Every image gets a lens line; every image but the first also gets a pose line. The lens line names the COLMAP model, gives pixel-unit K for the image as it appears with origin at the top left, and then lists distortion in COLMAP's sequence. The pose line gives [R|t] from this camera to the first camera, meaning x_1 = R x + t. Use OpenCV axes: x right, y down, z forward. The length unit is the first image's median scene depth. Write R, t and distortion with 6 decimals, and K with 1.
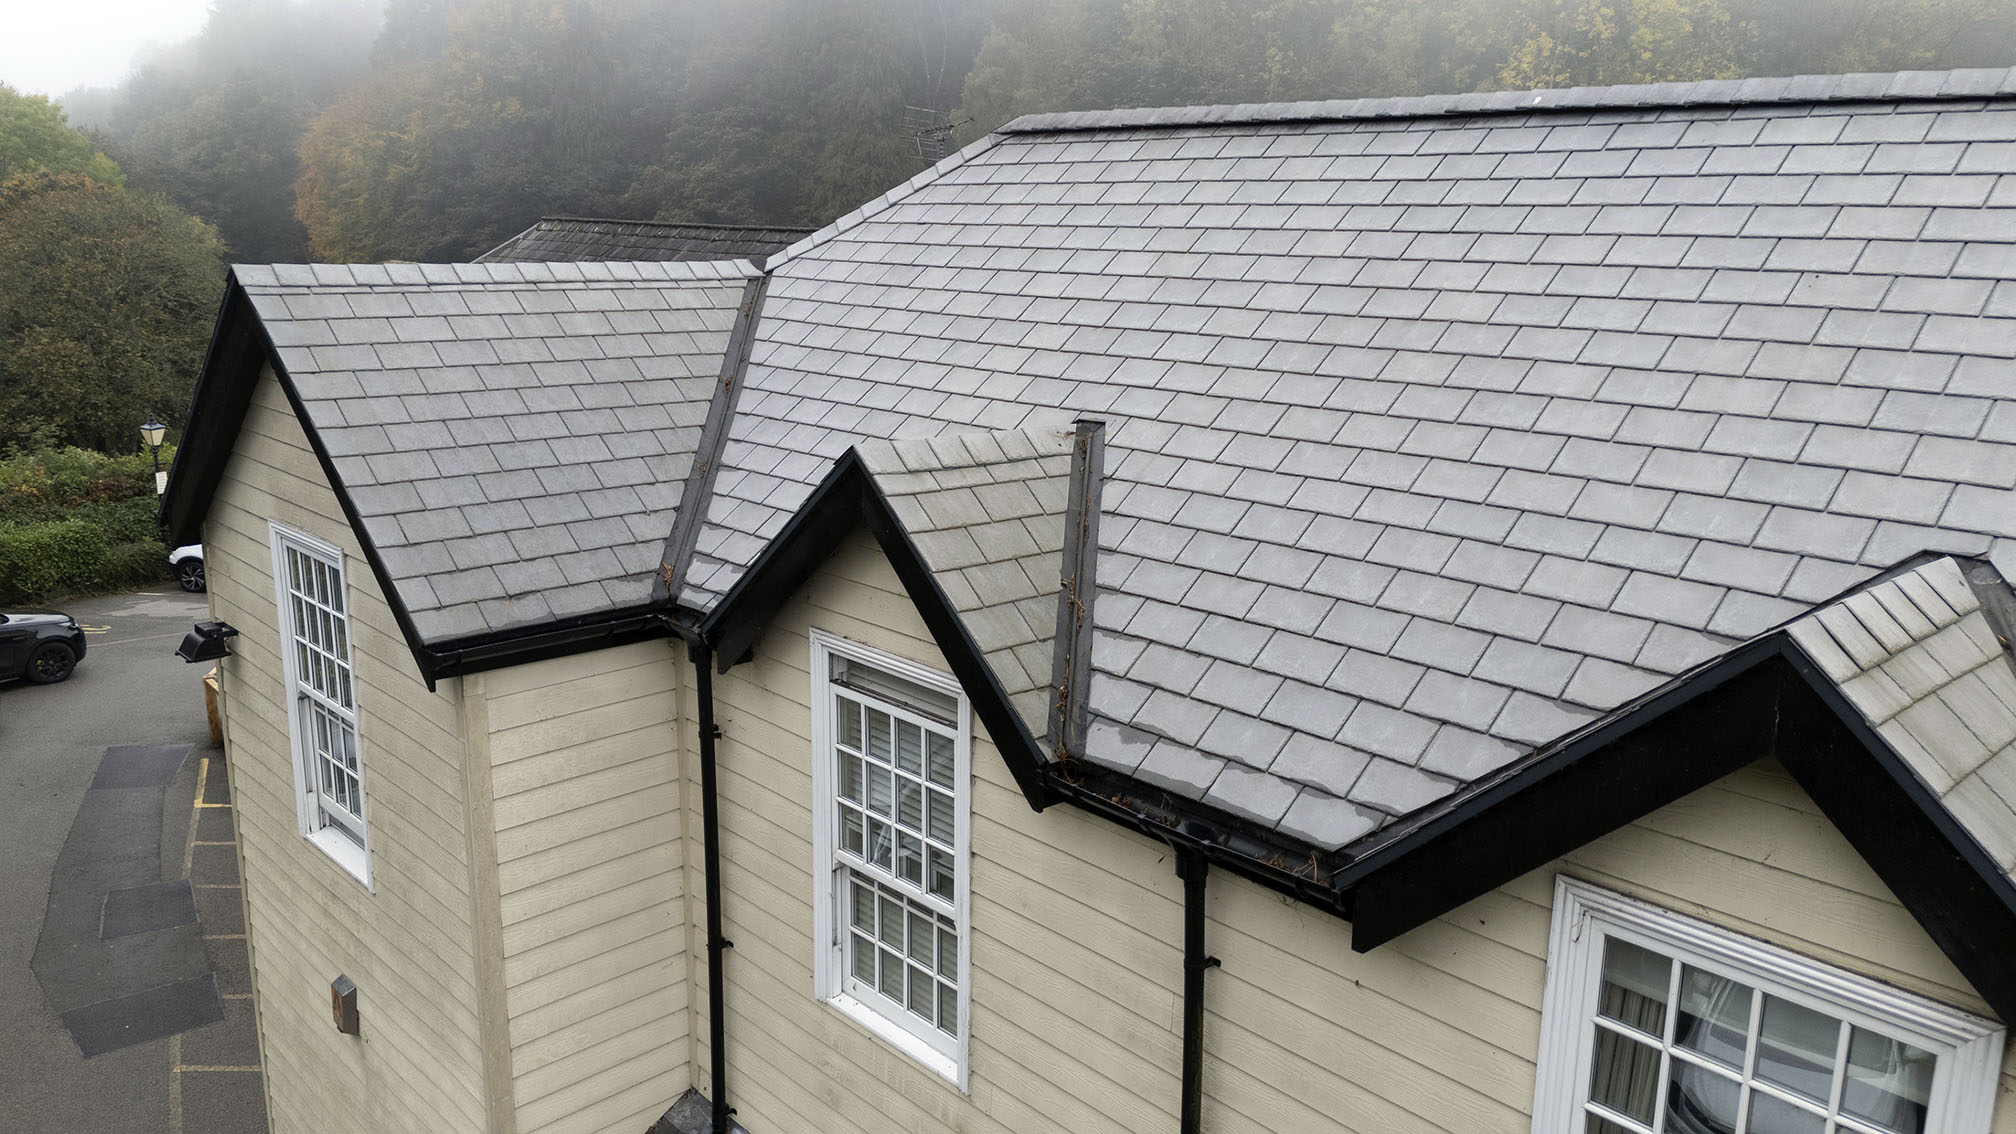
lens RADIAL K [[1472.4, 0, 1018.7], [0, 1472.4, 565.0], [0, 0, 1]] dist [0.104056, -0.123874]
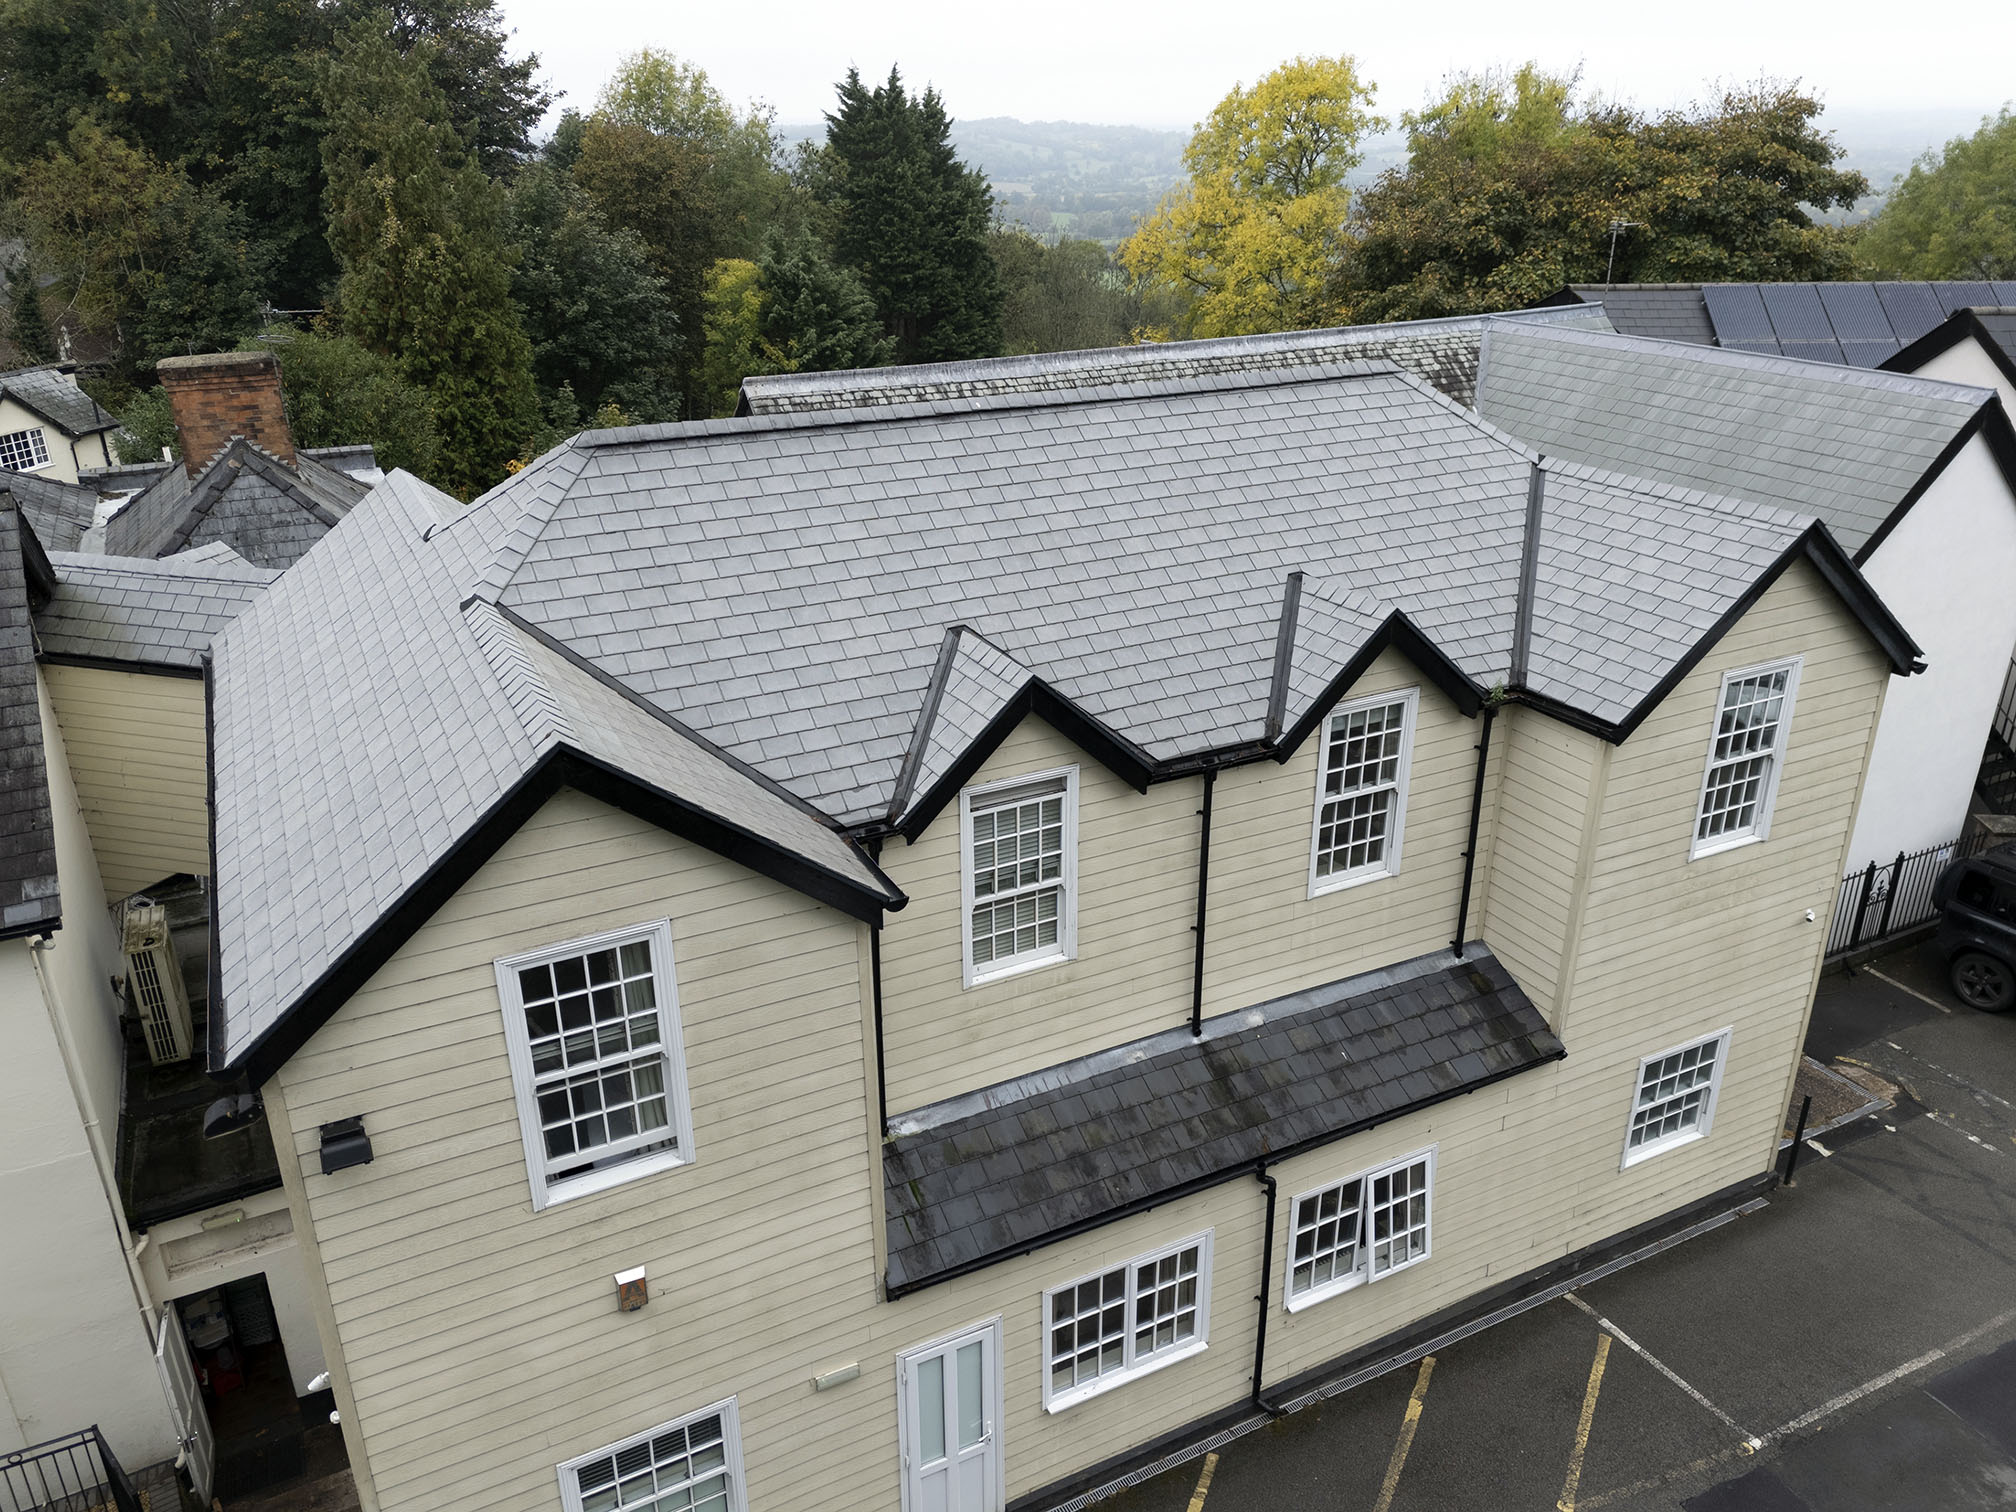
lens RADIAL K [[1475.5, 0, 1014.3], [0, 1475.5, 754.5], [0, 0, 1]] dist [0.071425, -0.055895]
pose [[0.293058, -0.391762, 0.872147, -1.546341], [0.235167, 0.913709, 0.331410, -0.529520], [-0.926722, 0.107978, 0.359899, 0.299298]]
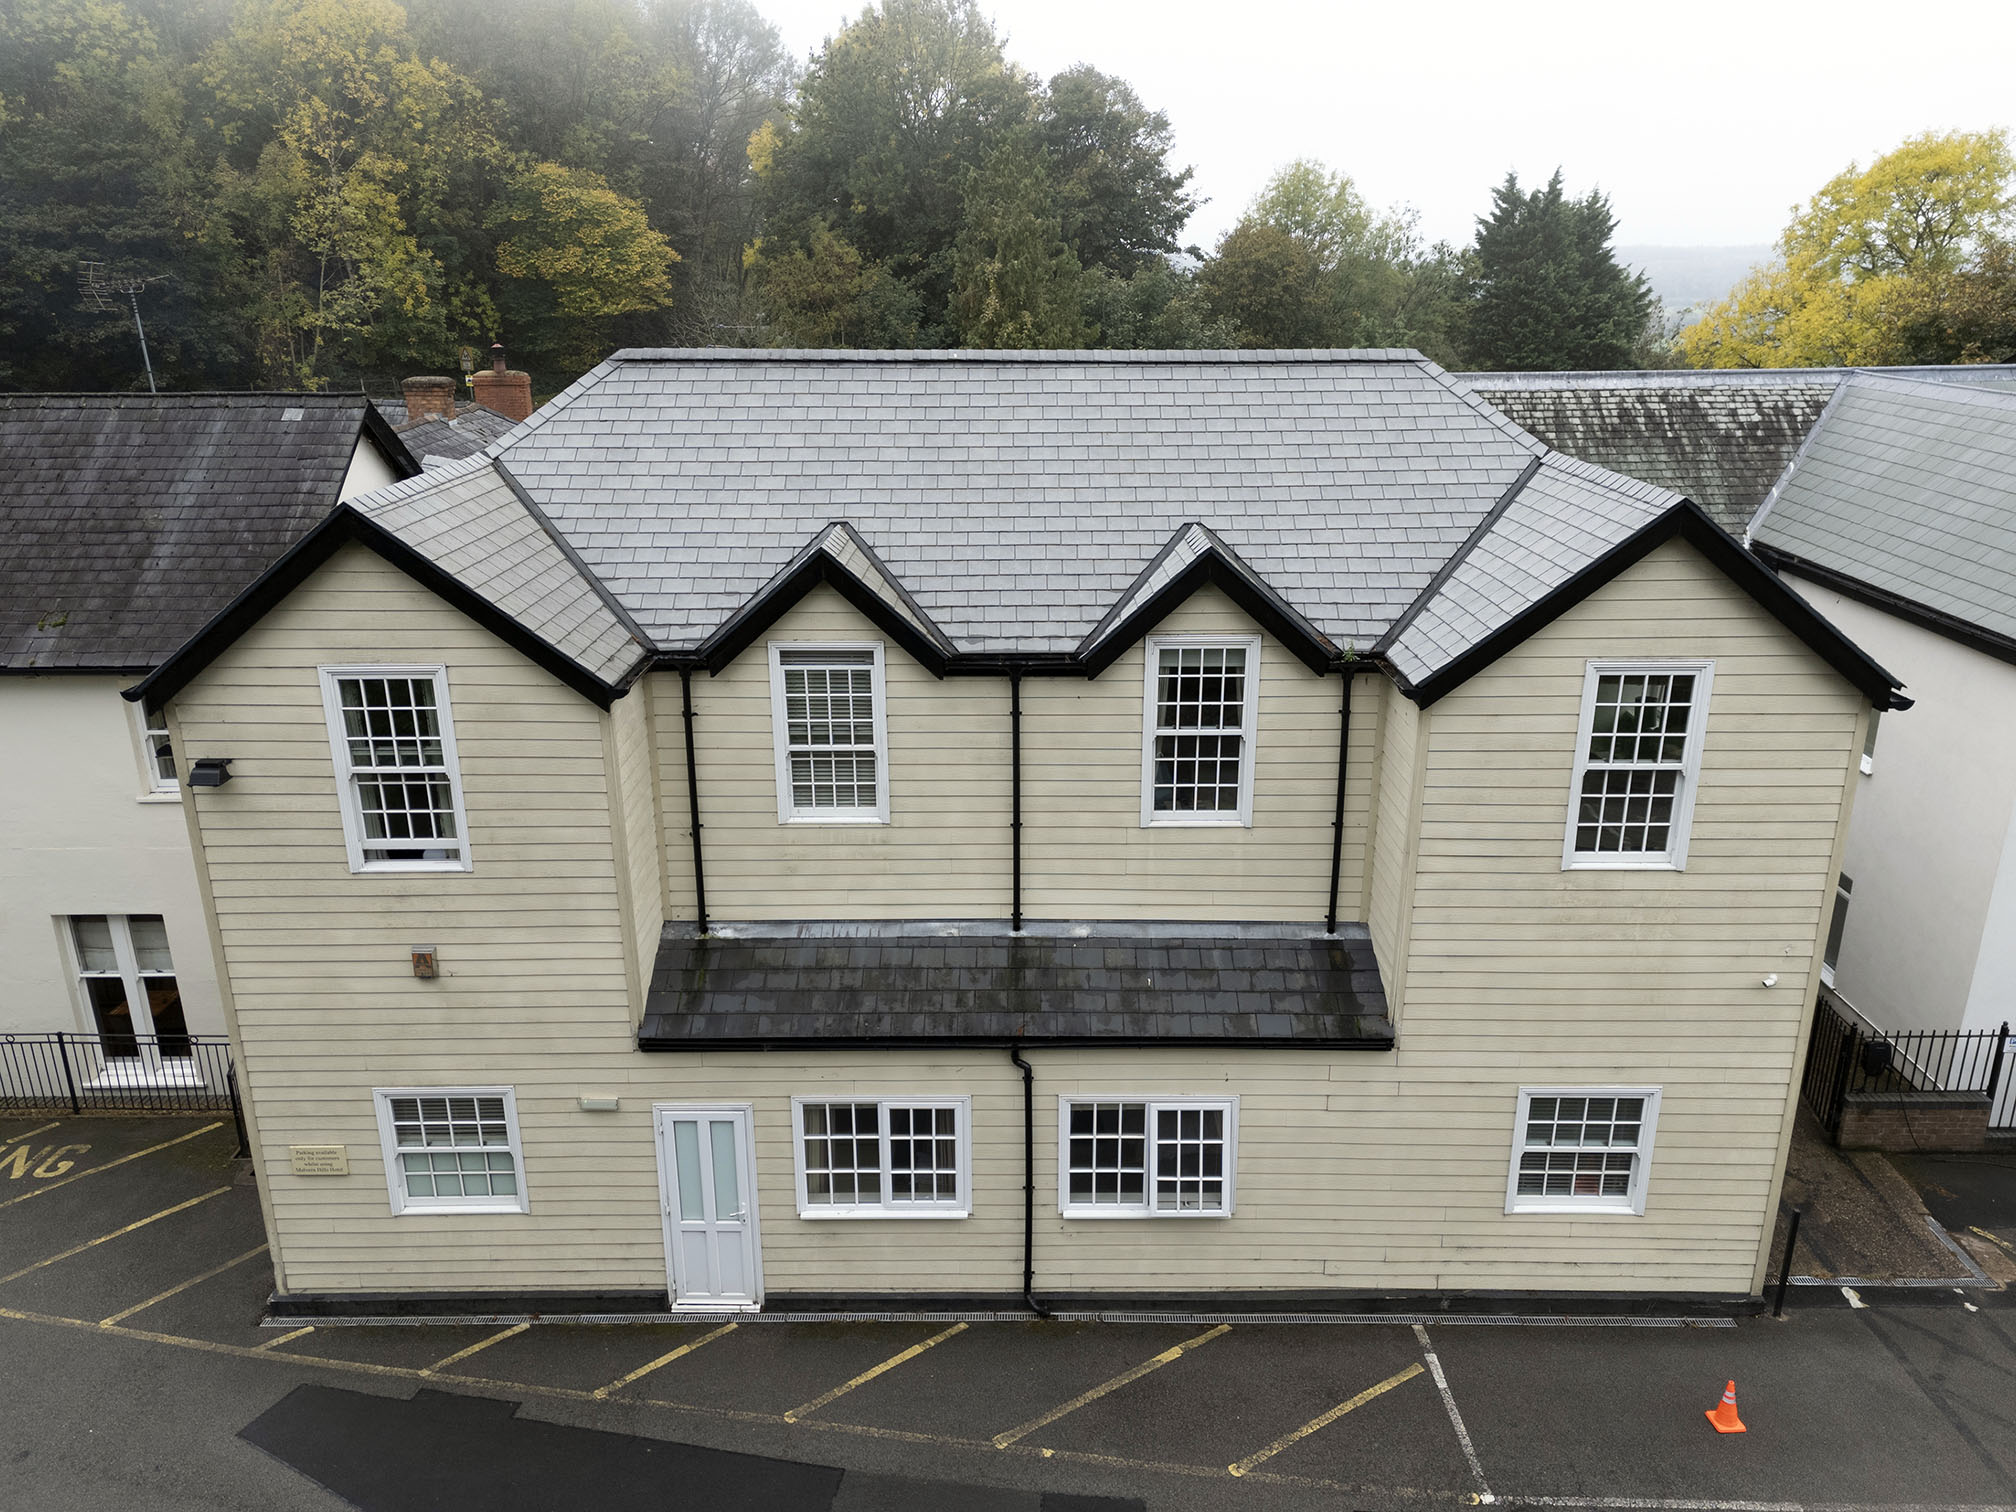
lens RADIAL K [[1475.5, 0, 1014.3], [0, 1475.5, 754.5], [0, 0, 1]] dist [0.071425, -0.055895]
pose [[0.698354, -0.247066, 0.671759, -1.269848], [0.182133, 0.968982, 0.167038, -0.082256], [-0.692191, 0.005698, 0.721691, -0.697809]]
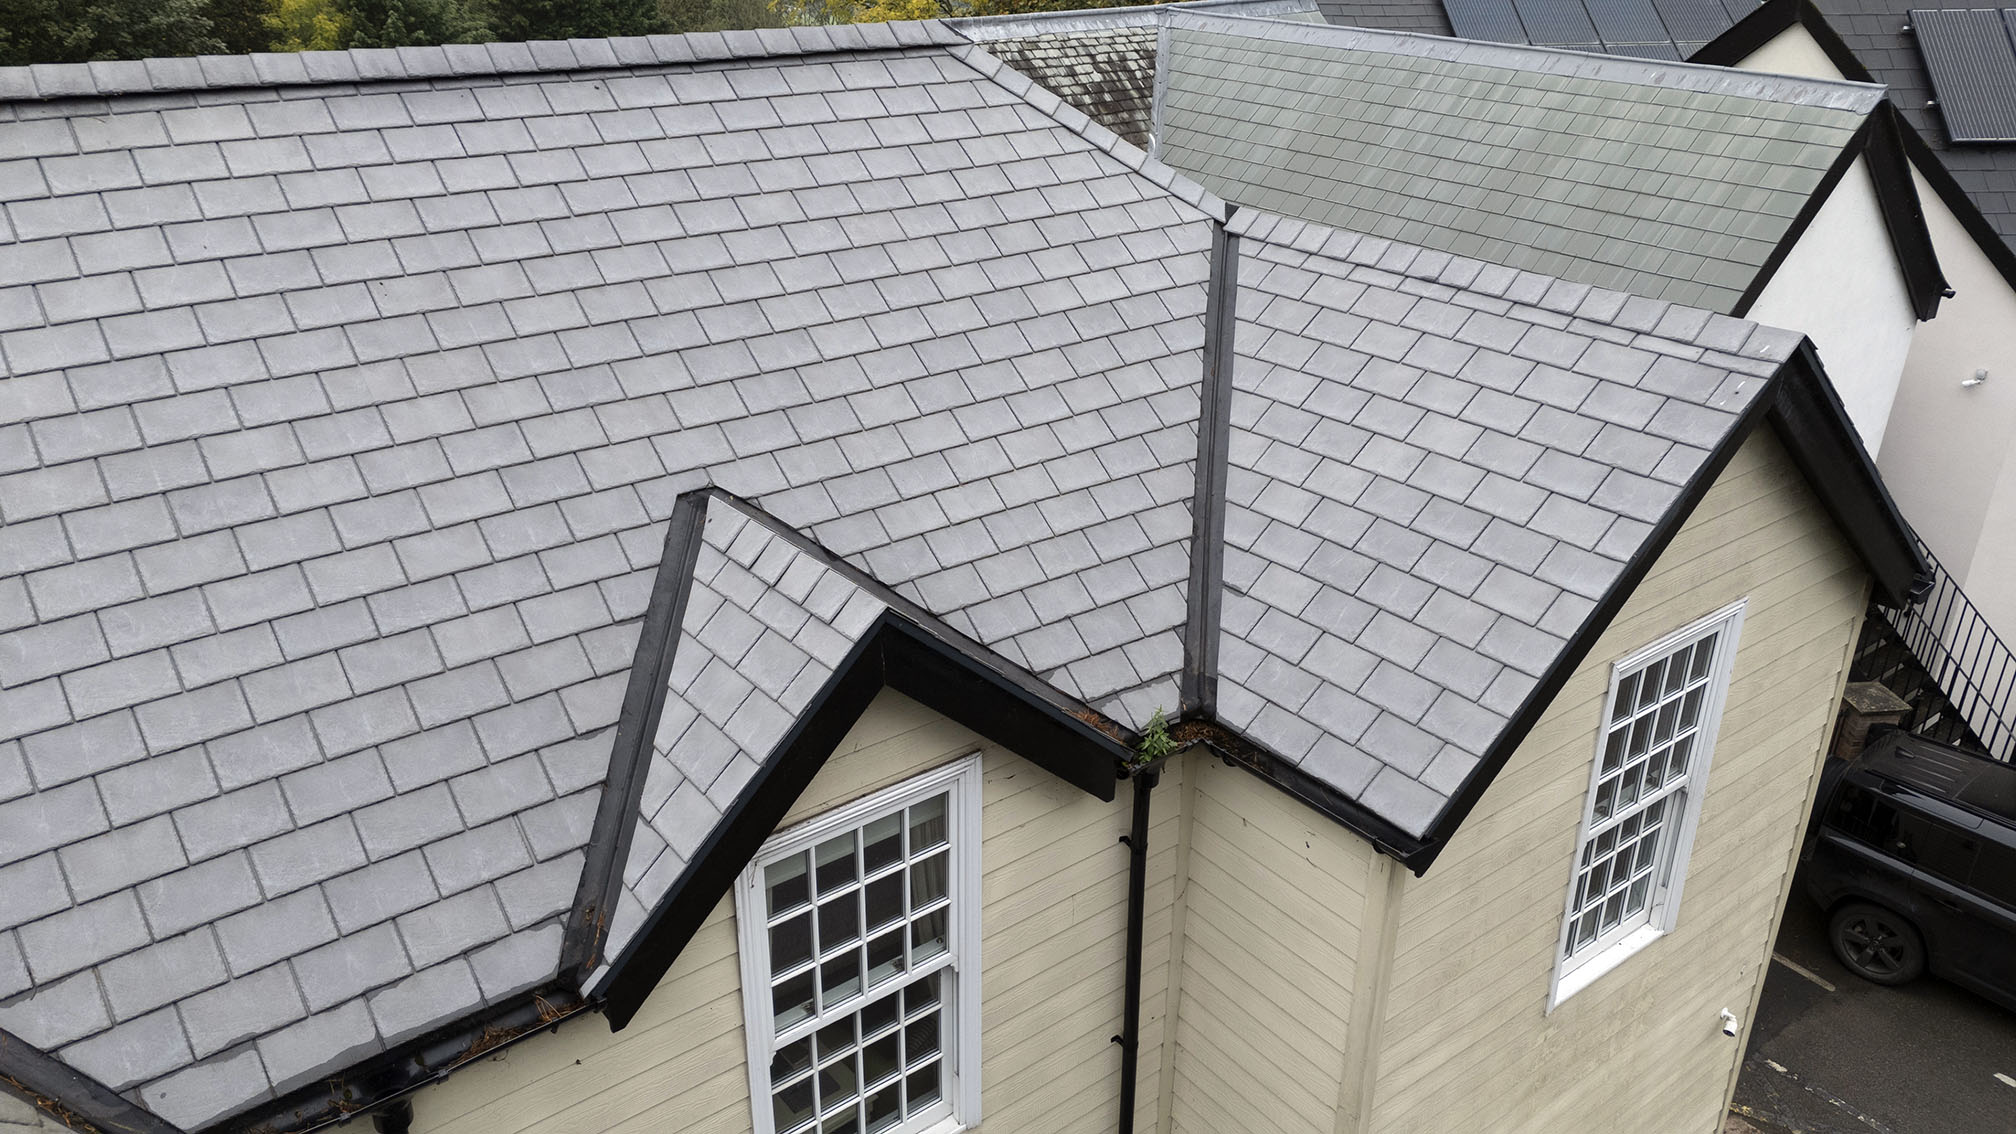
lens RADIAL K [[1472.4, 0, 1018.7], [0, 1472.4, 565.0], [0, 0, 1]] dist [0.104056, -0.123874]
pose [[0.118115, -0.437992, 0.891186, -0.365330], [0.226619, 0.885674, 0.405247, -0.271764], [-0.966795, 0.154094, 0.203869, 0.289476]]
